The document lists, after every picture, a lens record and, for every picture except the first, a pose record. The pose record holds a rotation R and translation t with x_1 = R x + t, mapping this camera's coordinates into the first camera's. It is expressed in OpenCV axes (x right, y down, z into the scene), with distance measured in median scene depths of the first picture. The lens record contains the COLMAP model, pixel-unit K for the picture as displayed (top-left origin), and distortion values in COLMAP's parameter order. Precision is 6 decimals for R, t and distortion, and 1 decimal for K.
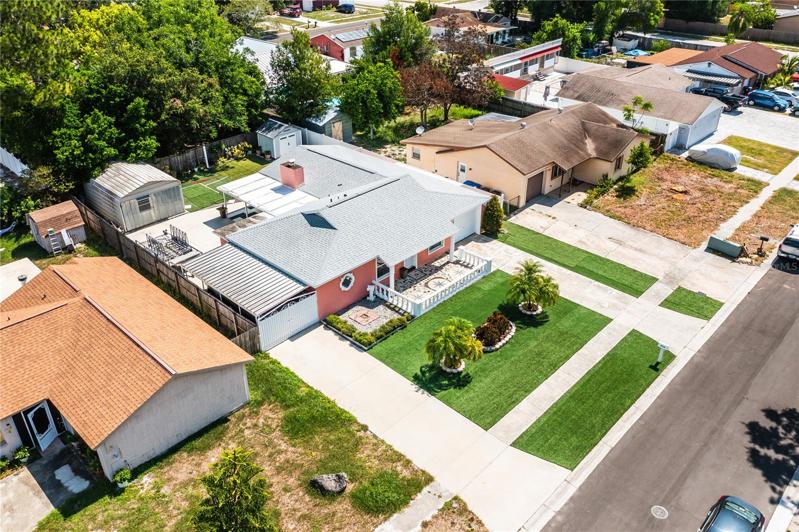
lens RADIAL K [[651.6, 0, 410.4], [0, 651.6, 264.3], [0, 0, 1]] dist [-0.002249, -0.000213]
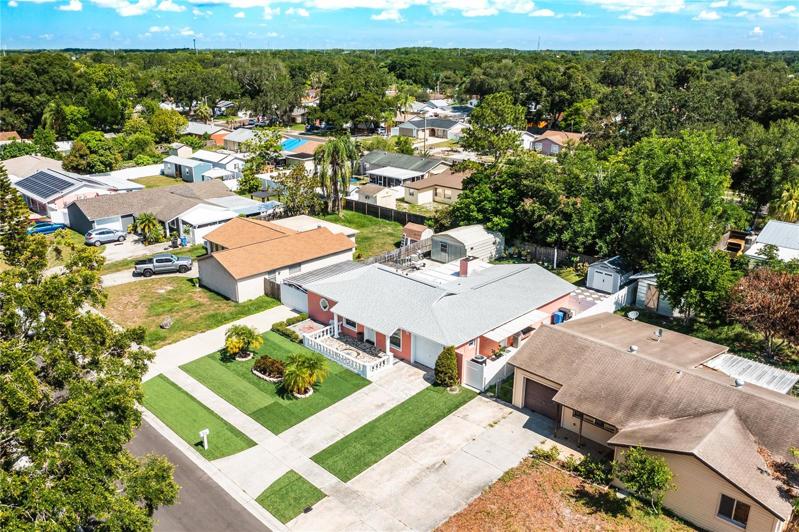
lens RADIAL K [[640.9, 0, 380.4], [0, 640.9, 267.0], [0, 0, 1]] dist [-0.001818, -0.000040]
pose [[-0.060100, 0.323116, -0.944449, 1.218595], [-0.488095, 0.815818, 0.310169, -0.546665], [0.870719, 0.479622, 0.108681, 0.944673]]
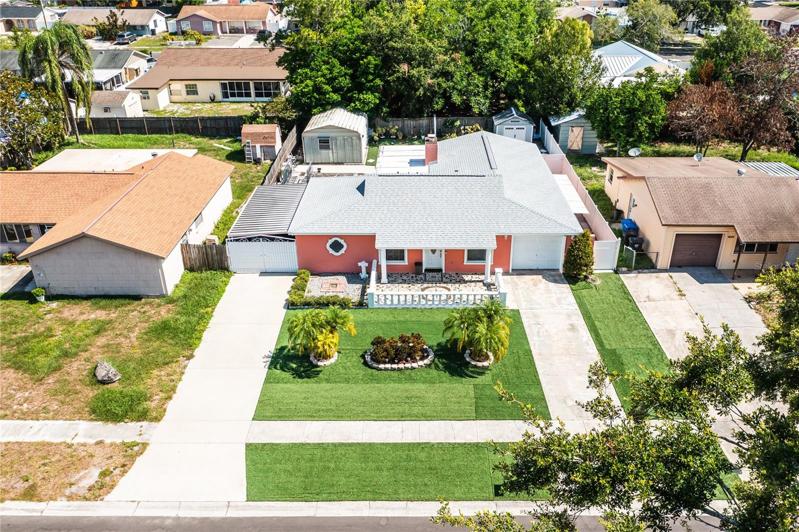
lens RADIAL K [[651.6, 0, 410.4], [0, 651.6, 264.3], [0, 0, 1]] dist [-0.002249, -0.000213]
pose [[0.675168, 0.341375, -0.653920, 0.638734], [-0.362927, 0.925488, 0.108425, -0.096340], [0.642209, 0.164120, 0.748754, 0.361006]]
